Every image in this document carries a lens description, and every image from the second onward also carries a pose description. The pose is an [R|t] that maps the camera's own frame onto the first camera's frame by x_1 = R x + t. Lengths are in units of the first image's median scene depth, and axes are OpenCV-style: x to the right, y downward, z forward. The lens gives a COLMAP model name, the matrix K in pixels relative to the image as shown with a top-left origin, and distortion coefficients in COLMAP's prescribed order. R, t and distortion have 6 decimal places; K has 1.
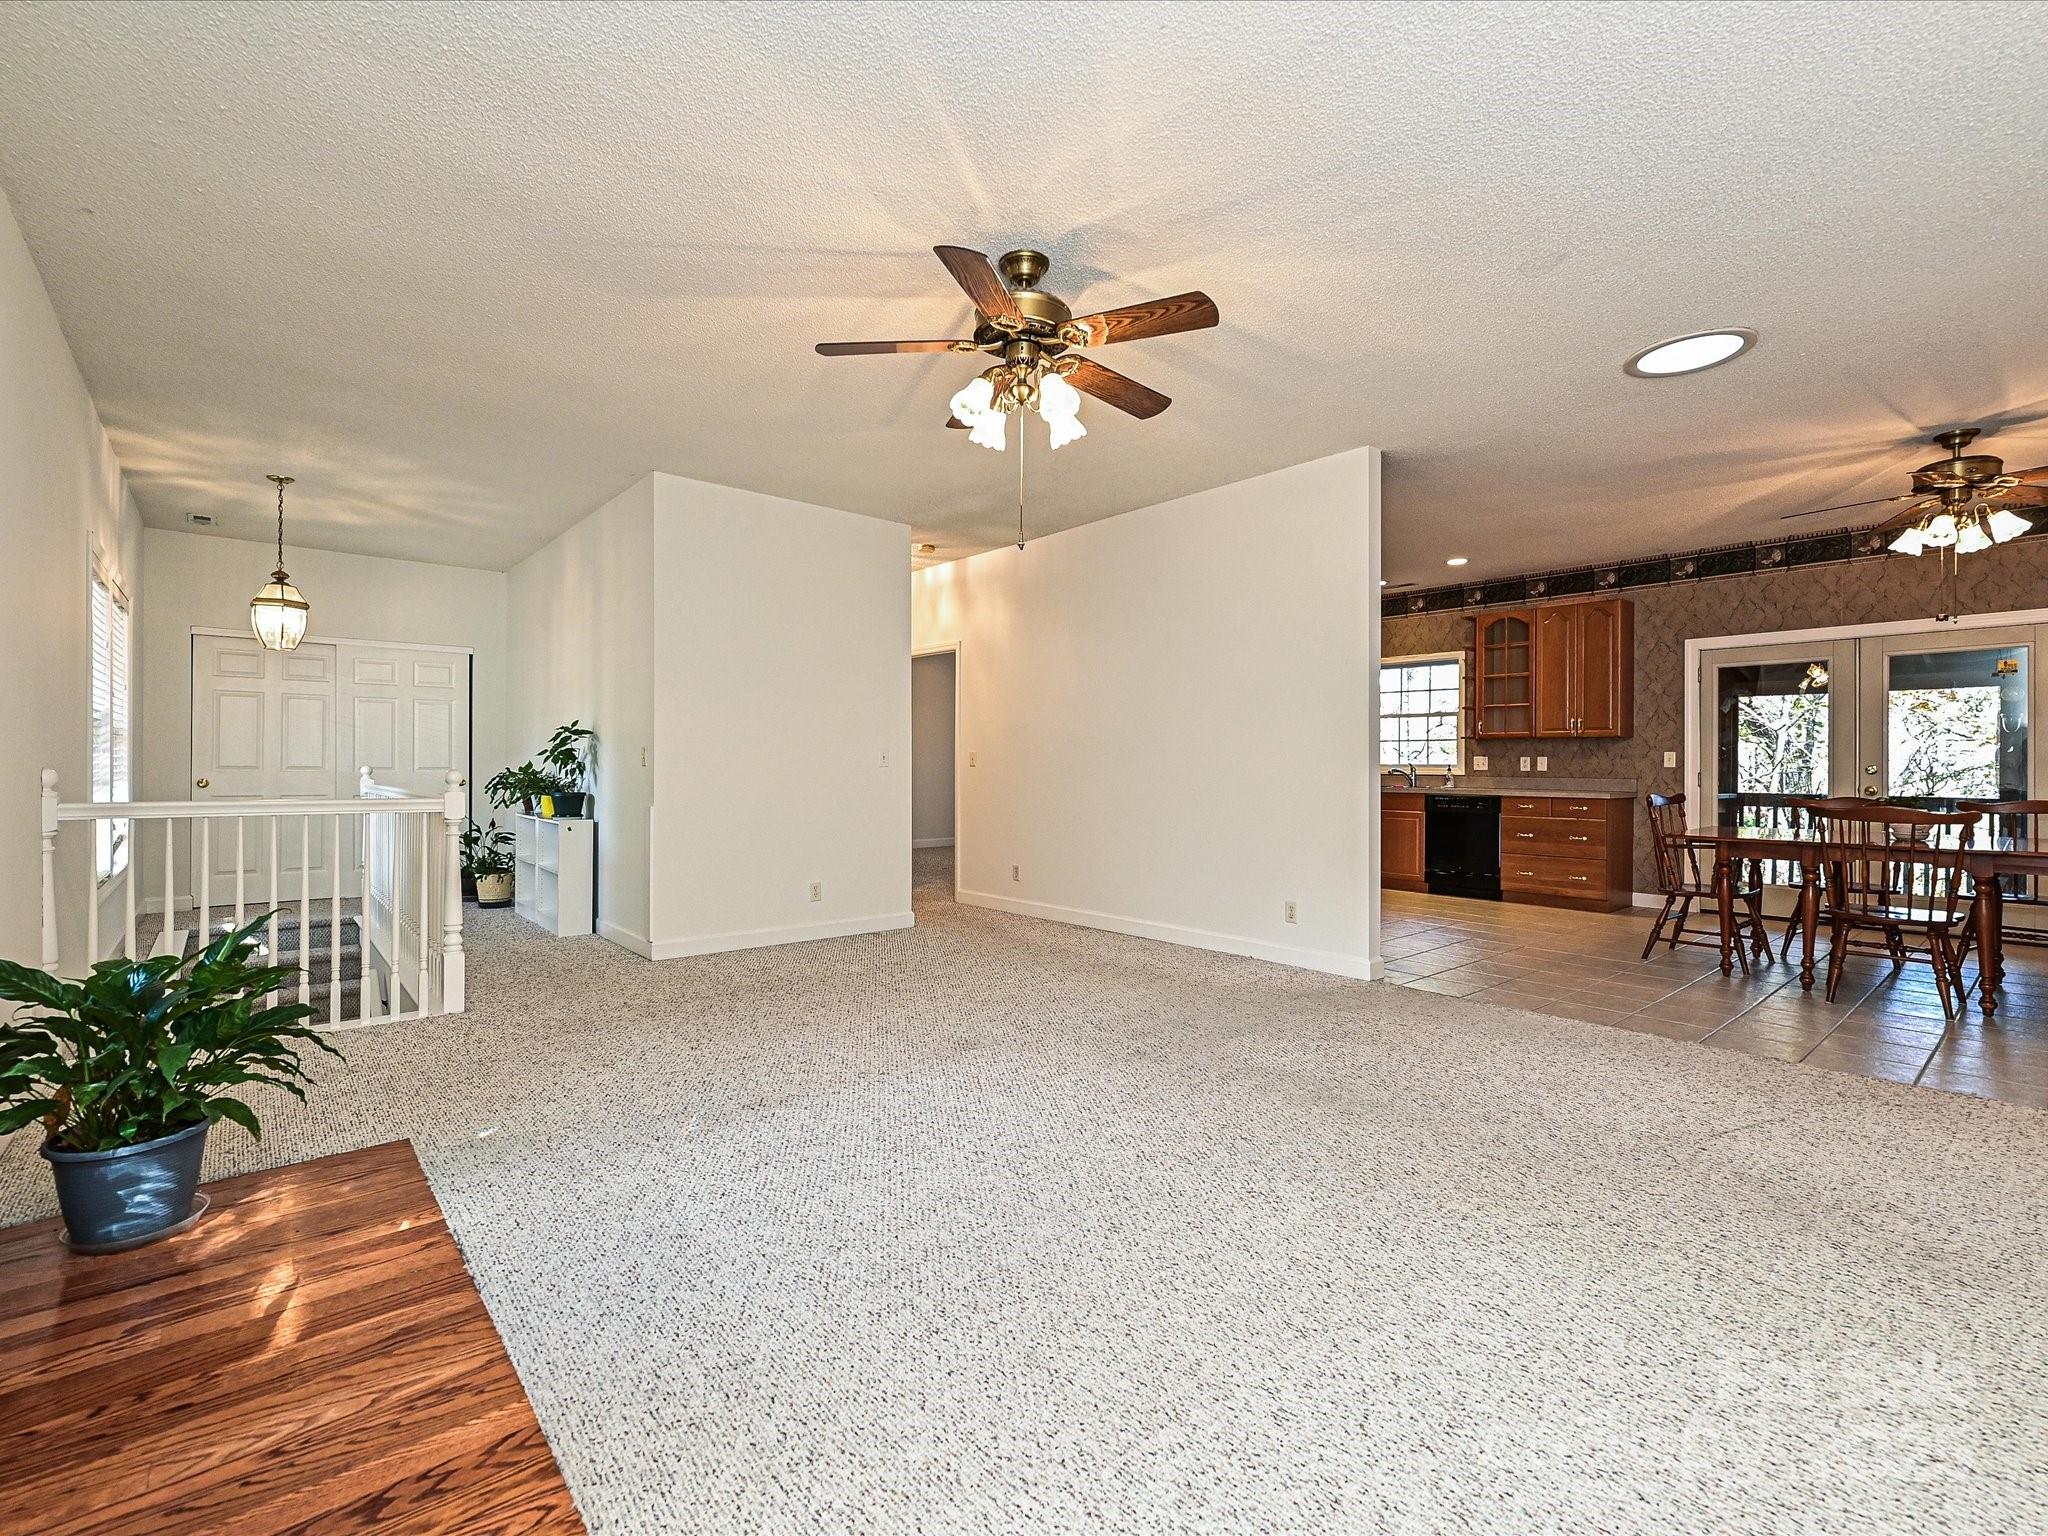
lens RADIAL K [[900.8, 0, 999.6], [0, 900.8, 757.3], [0, 0, 1]] dist [0.000406, -0.000047]
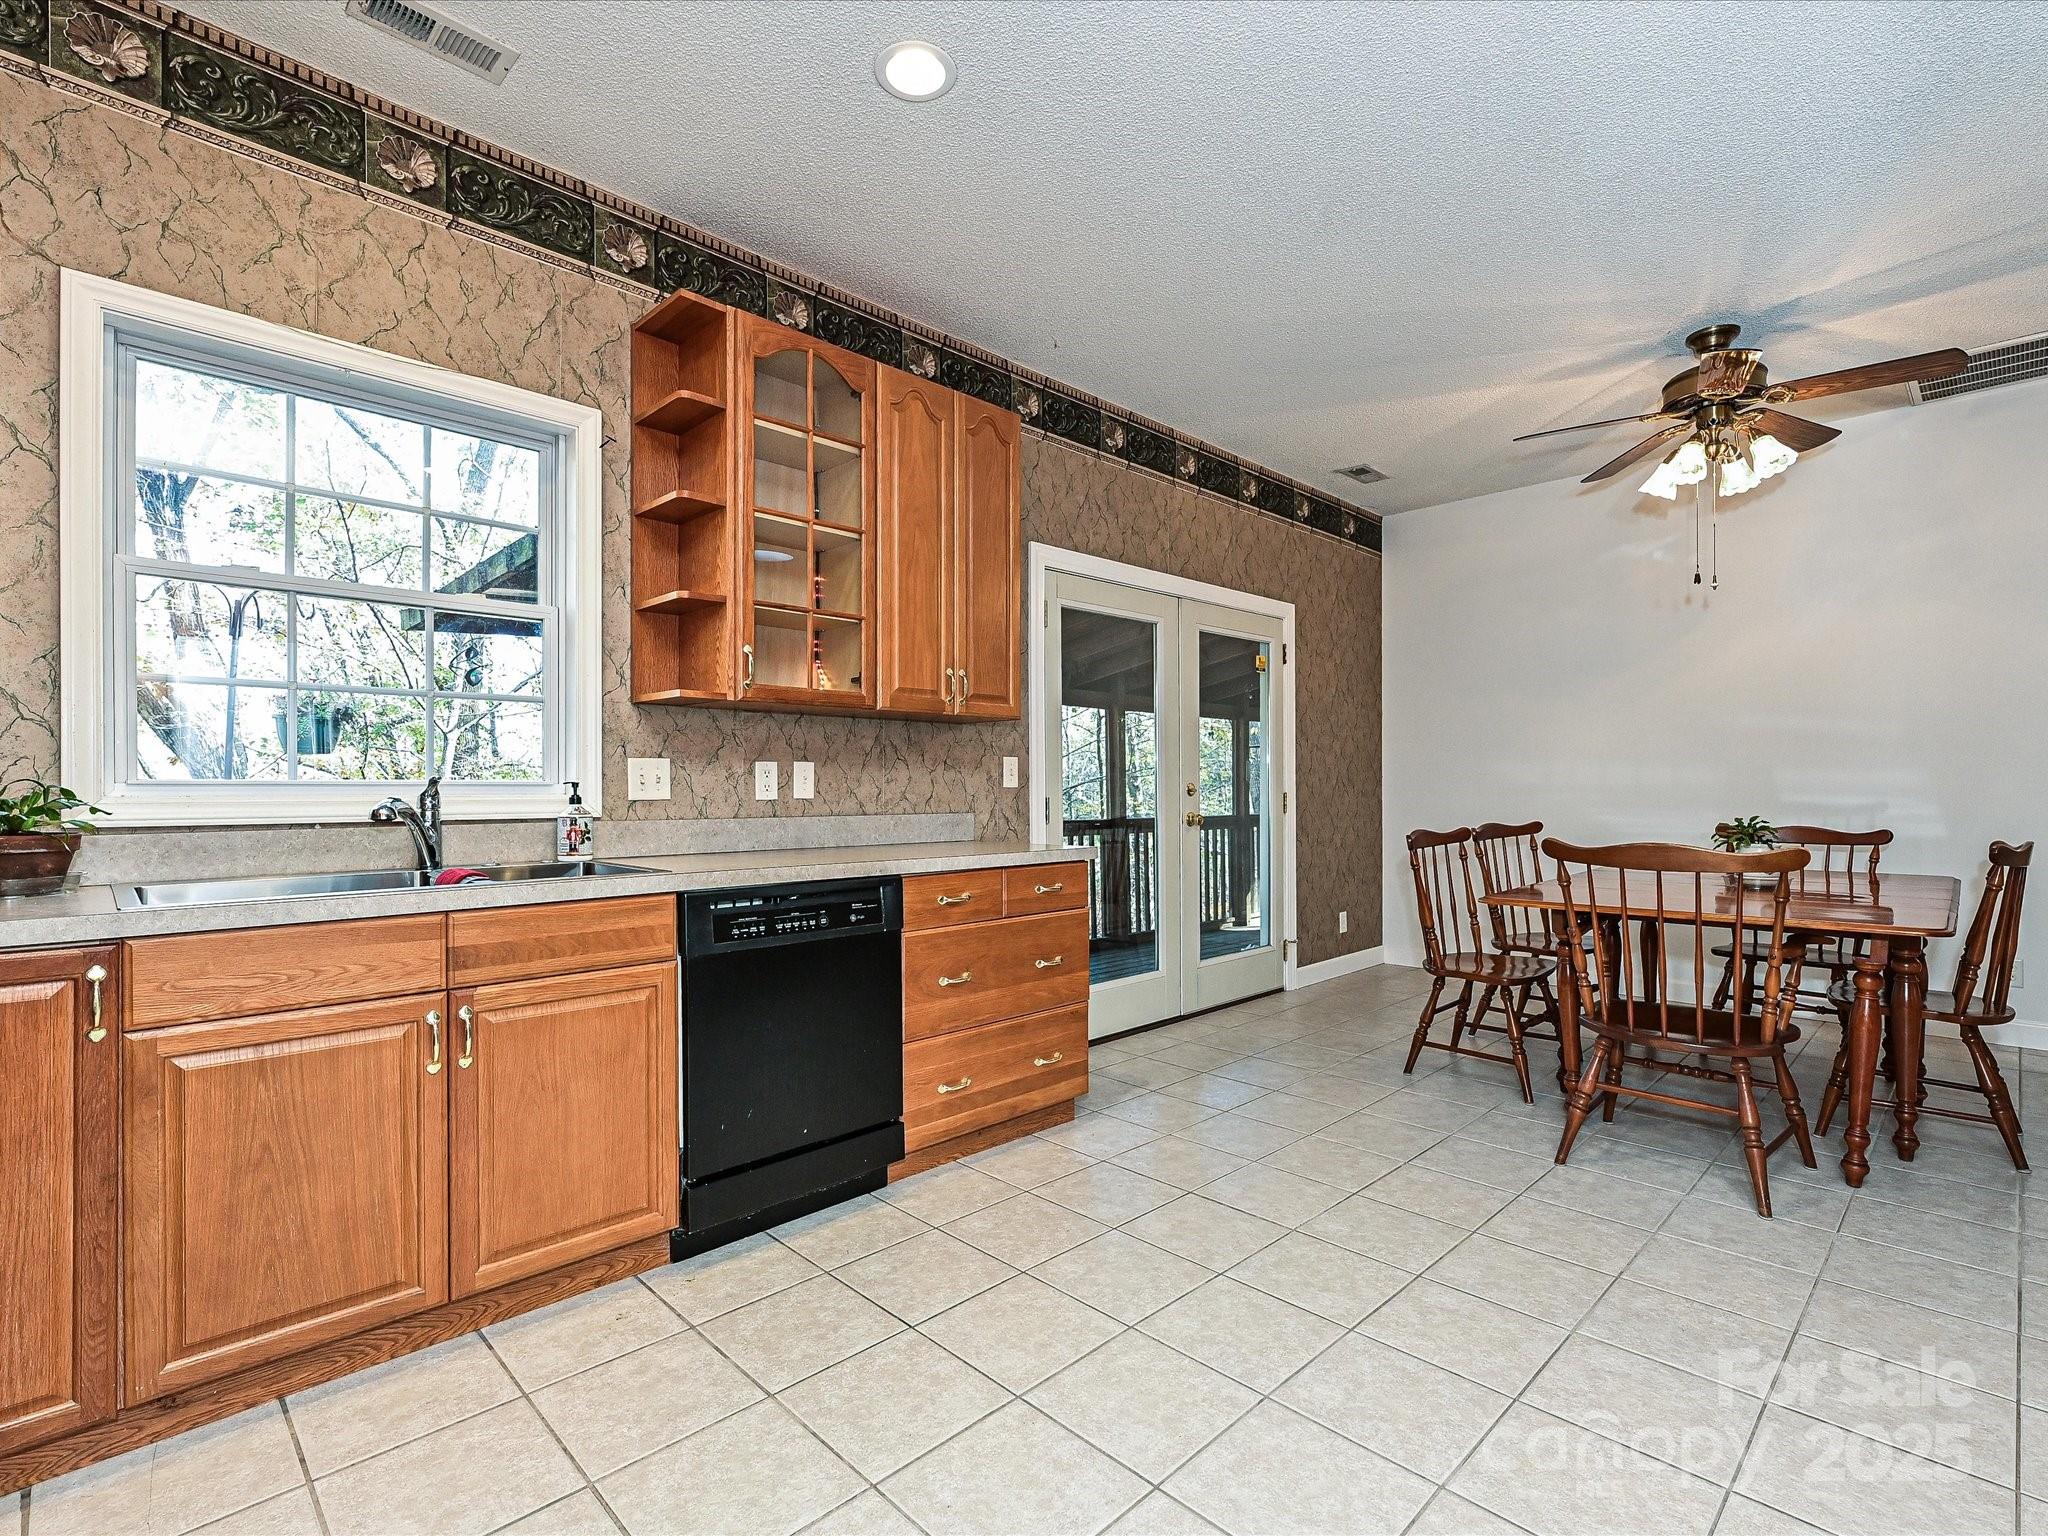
lens RADIAL K [[977.6, 0, 1061.4], [0, 977.6, 789.8], [0, 0, 1]] dist [-0.003946, -0.000498]
pose [[-0.117751, -0.005859, 0.993026, 0.225457], [-0.002124, 0.999982, 0.005648, 0.010913], [-0.993041, -0.001444, -0.117762, 1.193393]]
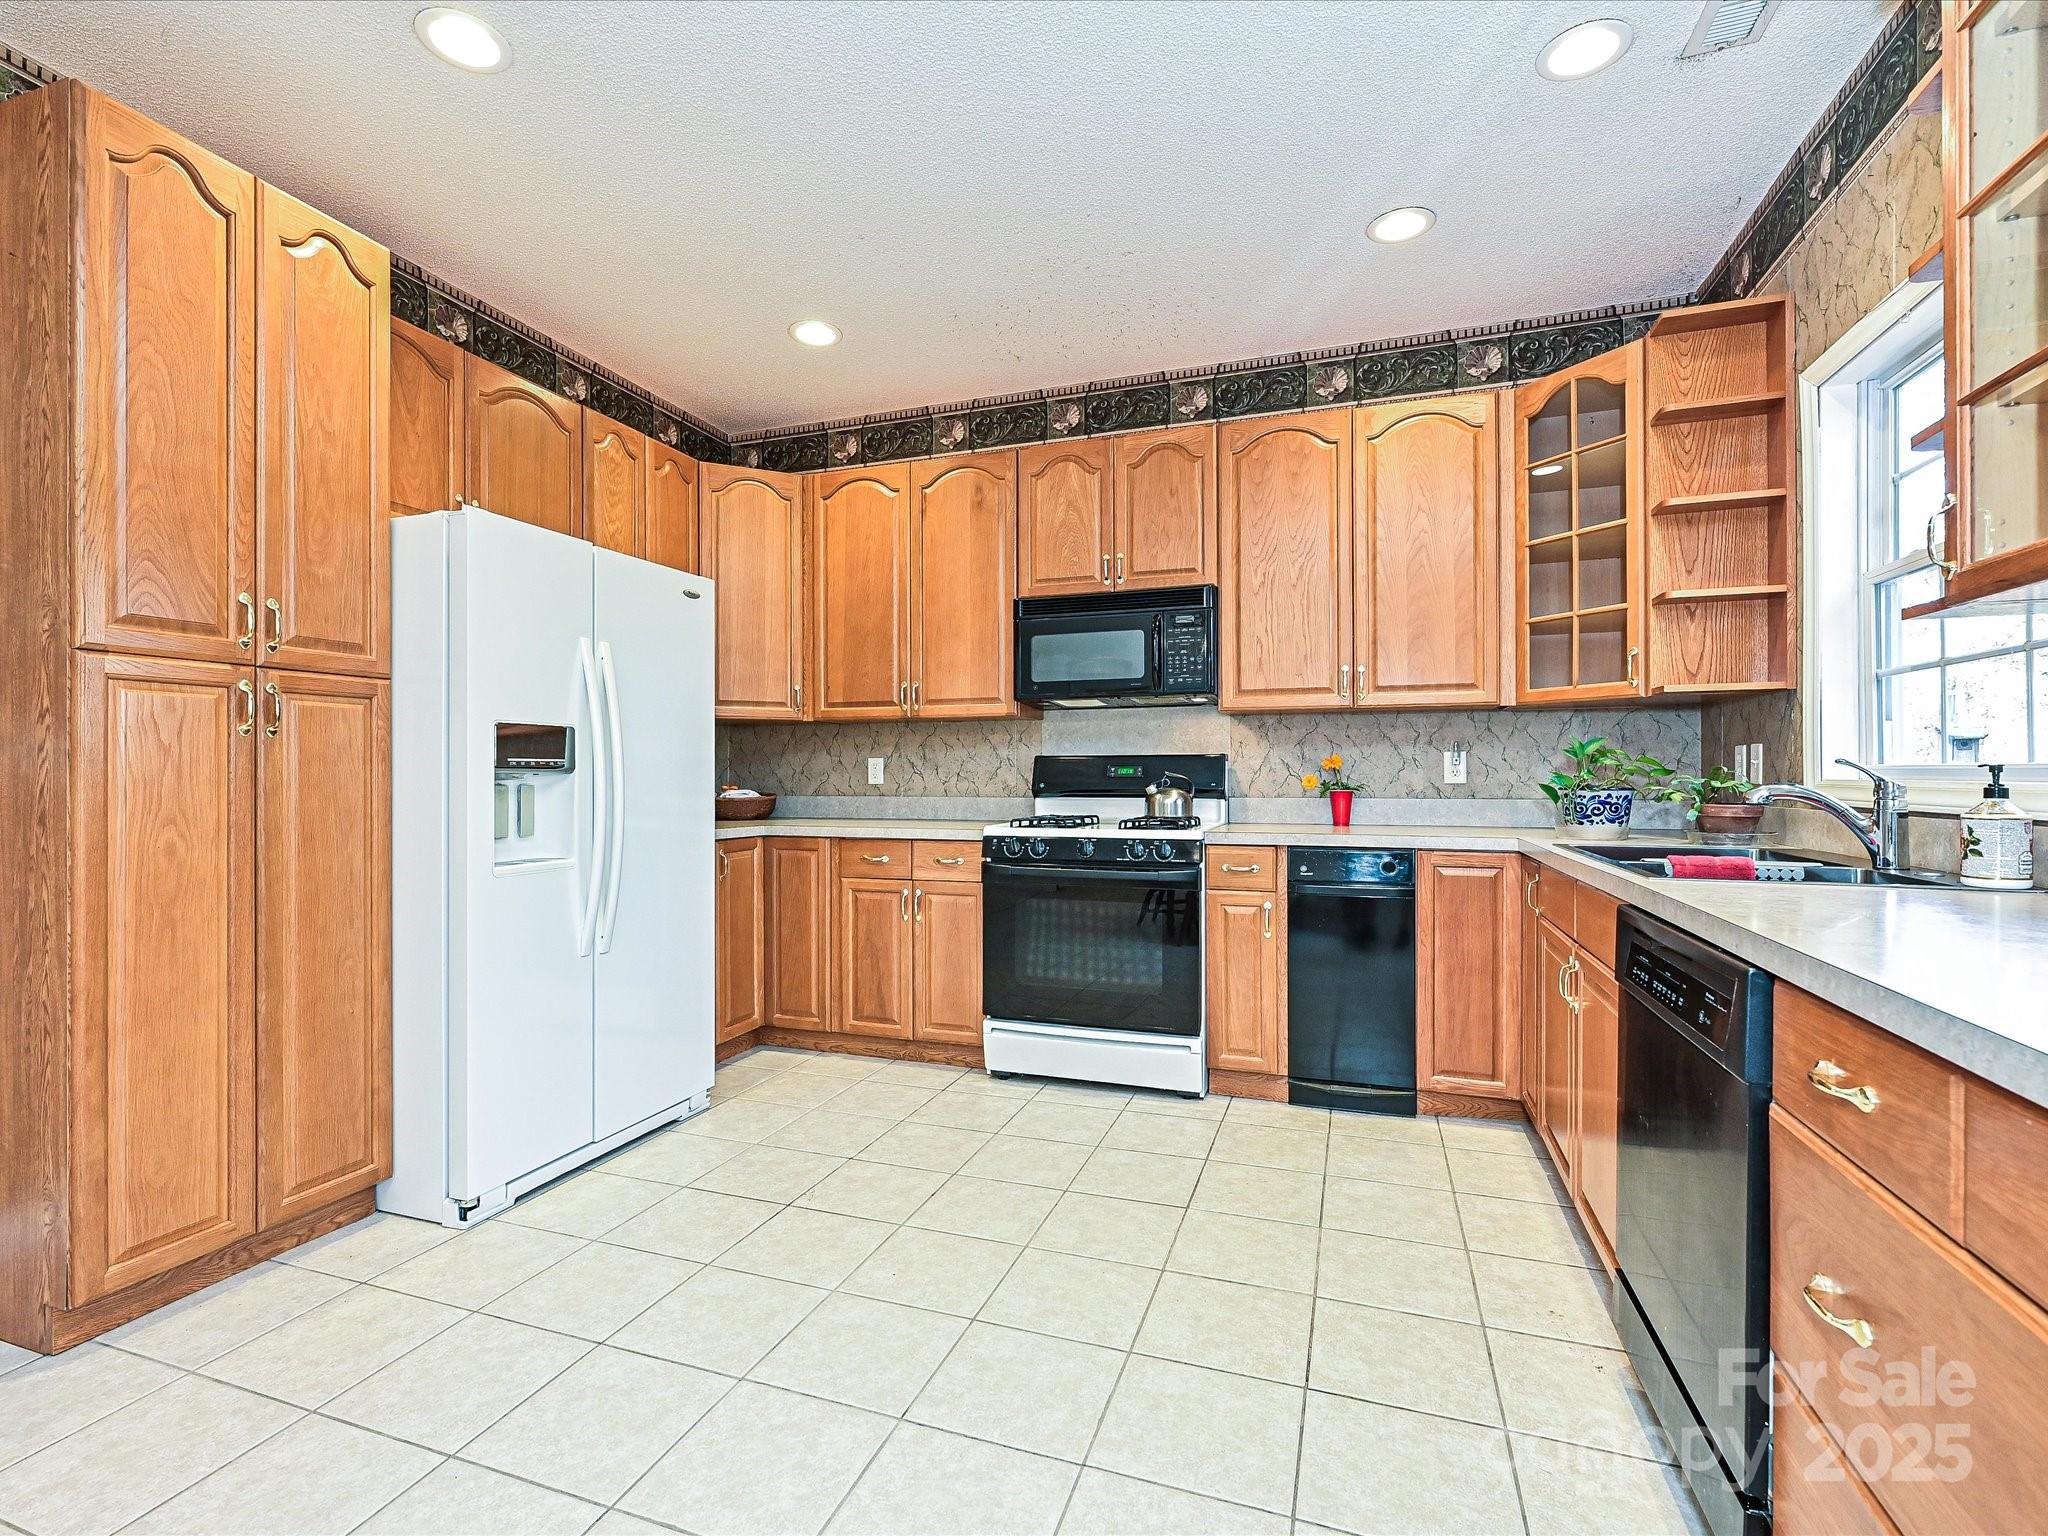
lens RADIAL K [[920.0, 0, 1058.8], [0, 920.0, 770.3], [0, 0, 1]] dist [-0.001407, -0.000226]
pose [[0.534552, -0.007617, -0.845101, 0.755830], [0.007479, 0.999963, -0.004282, 0.011511], [0.845102, -0.004031, 0.534589, 0.995667]]
